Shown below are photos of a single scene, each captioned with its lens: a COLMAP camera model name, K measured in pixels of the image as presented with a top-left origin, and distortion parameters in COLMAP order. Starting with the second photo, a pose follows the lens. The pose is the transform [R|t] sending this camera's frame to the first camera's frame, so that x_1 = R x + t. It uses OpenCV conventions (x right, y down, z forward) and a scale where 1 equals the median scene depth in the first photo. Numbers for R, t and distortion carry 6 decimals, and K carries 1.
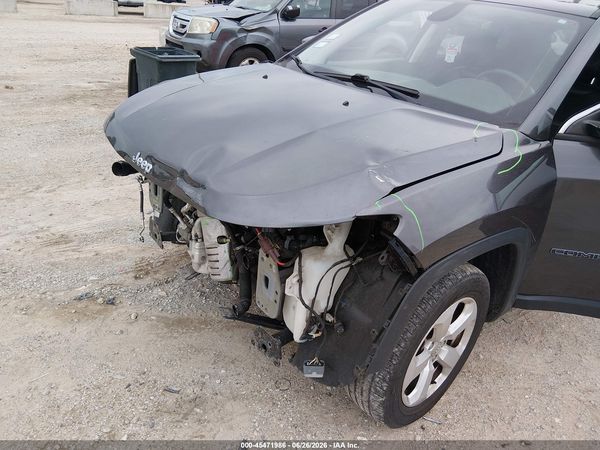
lens RADIAL K [[446.7, 0, 301.4], [0, 446.7, 237.0], [0, 0, 1]] dist [0.082303, -0.107529]
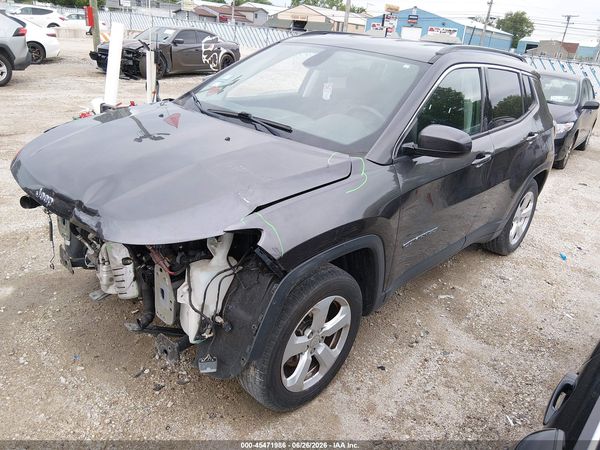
lens RADIAL K [[446.7, 0, 301.4], [0, 446.7, 237.0], [0, 0, 1]] dist [0.082303, -0.107529]
pose [[0.989473, -0.058096, 0.132547, 0.132072], [0.064566, 0.996896, -0.045047, 0.030782], [-0.129518, 0.053130, 0.990153, -0.206653]]
